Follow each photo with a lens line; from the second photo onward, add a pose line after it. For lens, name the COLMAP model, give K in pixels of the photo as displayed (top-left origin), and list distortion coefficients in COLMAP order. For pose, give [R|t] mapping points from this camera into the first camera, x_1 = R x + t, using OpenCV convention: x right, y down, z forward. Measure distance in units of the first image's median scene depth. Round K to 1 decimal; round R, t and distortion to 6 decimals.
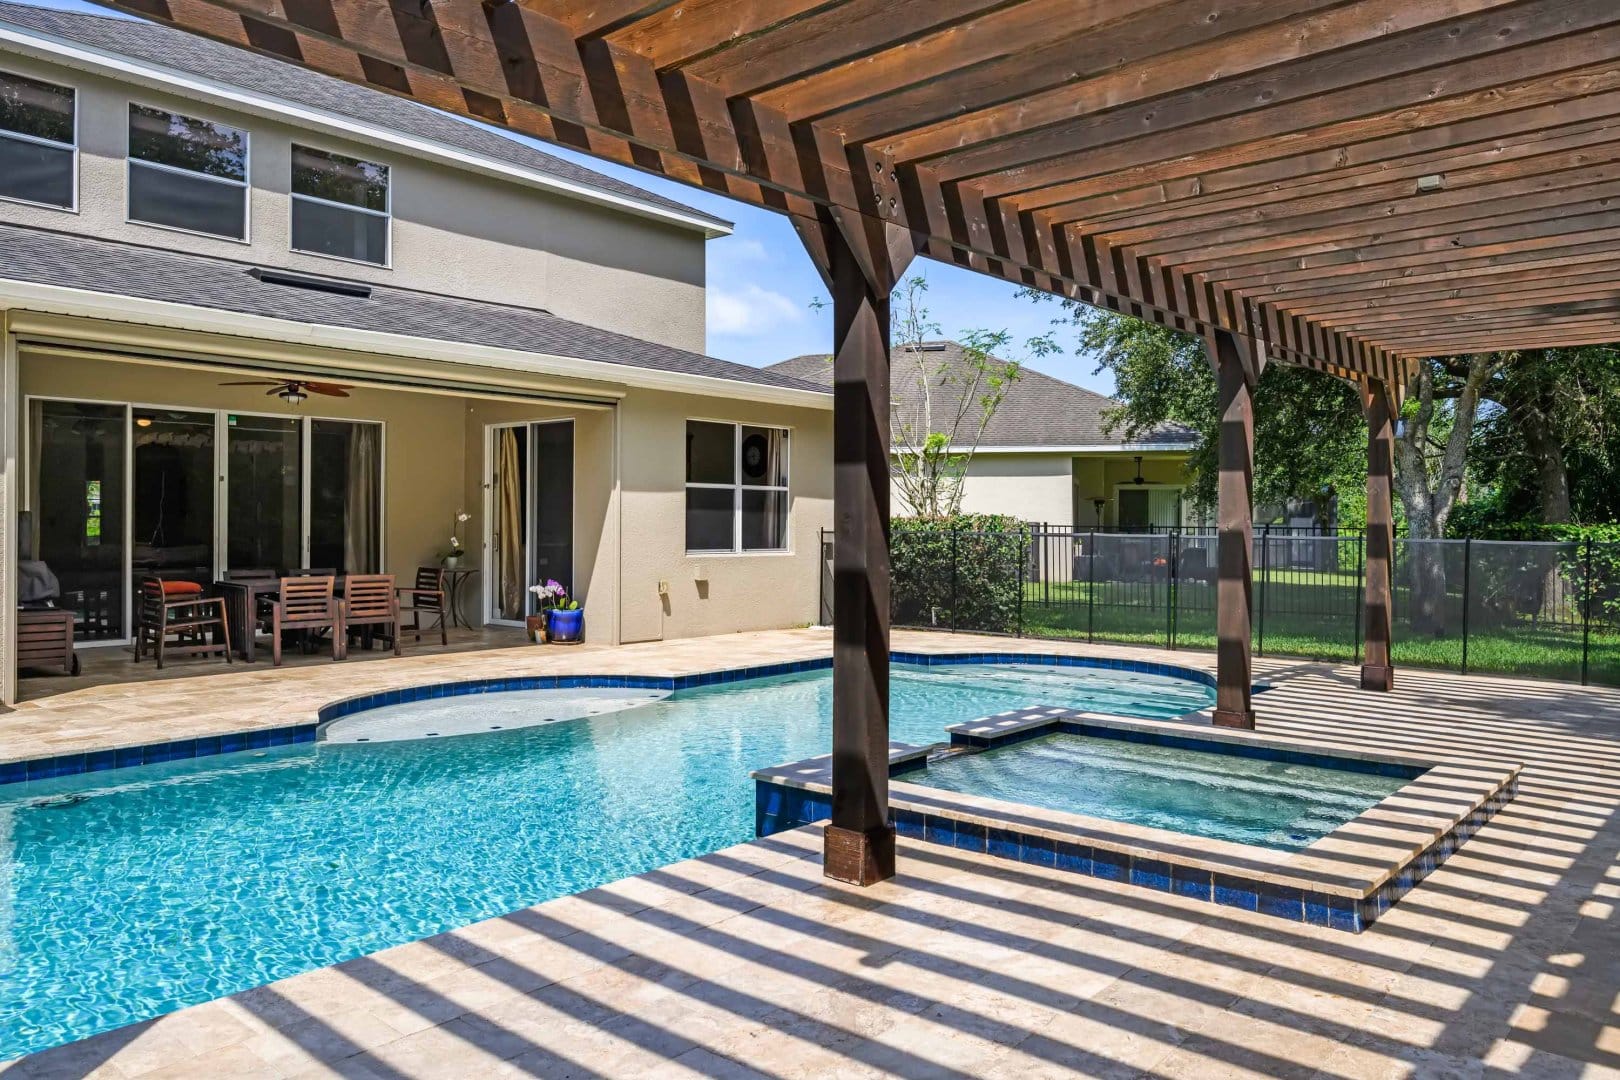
lens RADIAL K [[1138.3, 0, 810.0], [0, 1138.3, 540.0], [0, 0, 1]] dist [-0.002801, -0.001699]
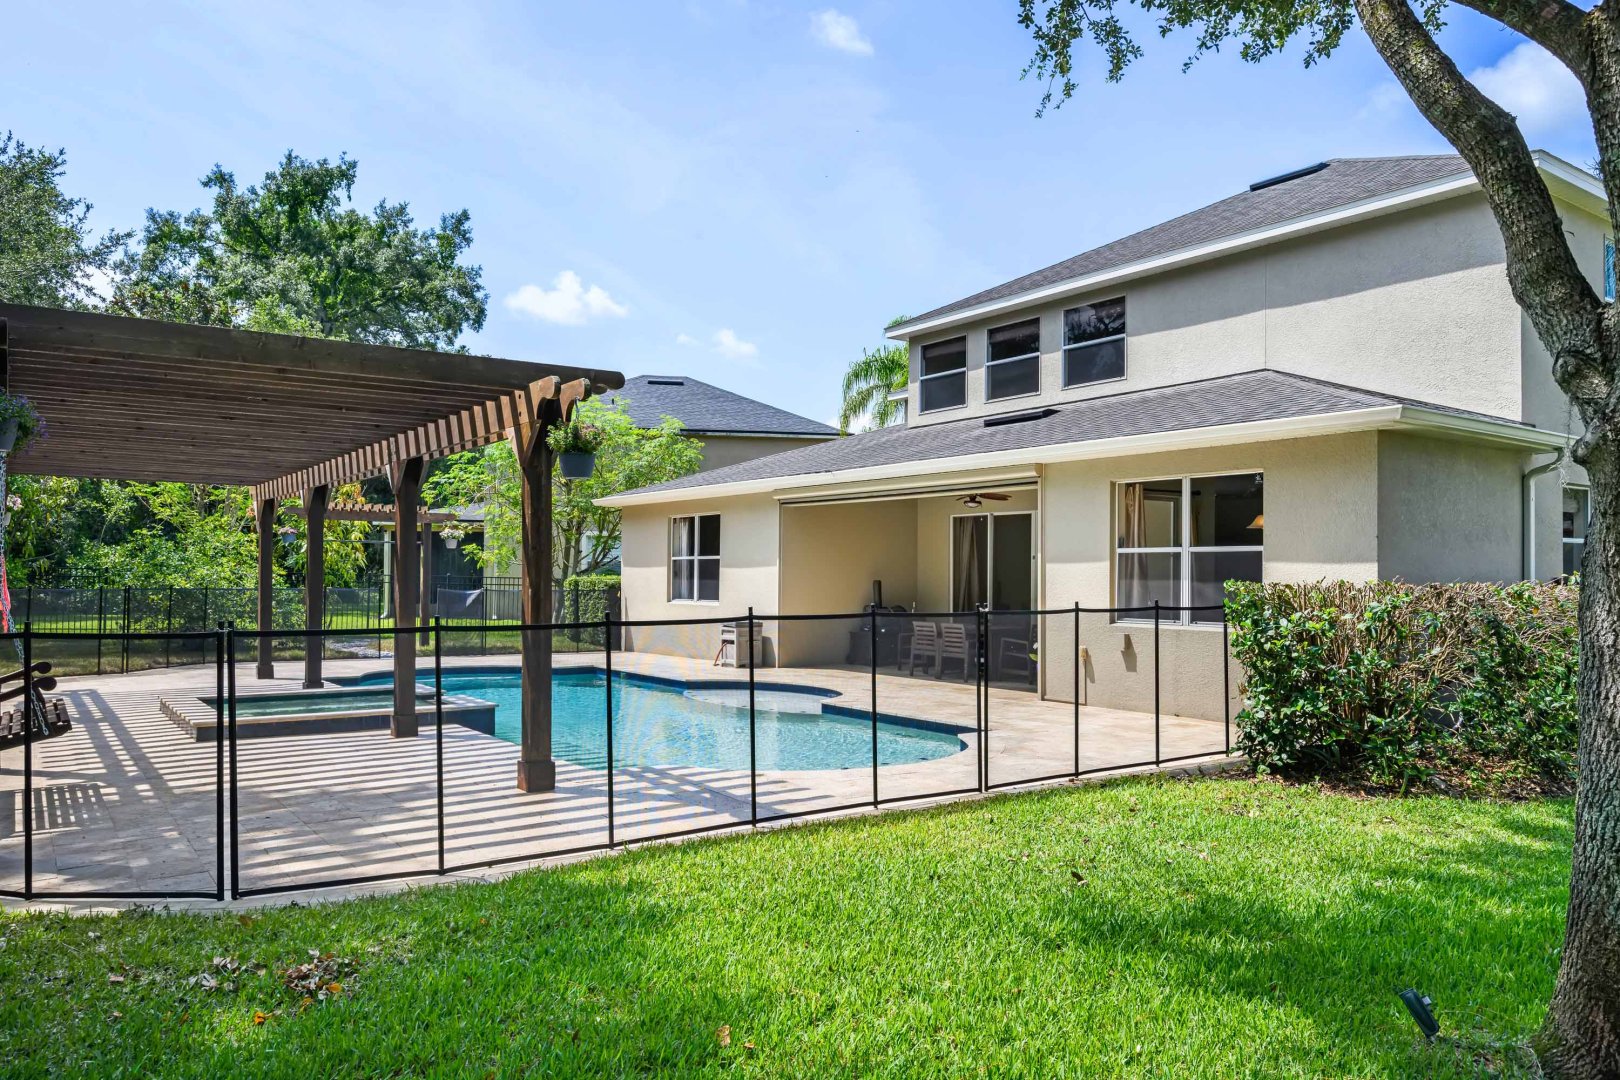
lens RADIAL K [[1120.2, 0, 809.5], [0, 1120.2, 570.9], [0, 0, 1]] dist [0.000391, -0.000008]
pose [[-0.217148, -0.002332, -0.976136, 1.020075], [-0.005286, 0.999985, -0.001213, -0.034147], [0.976124, 0.004896, -0.217157, 1.089992]]
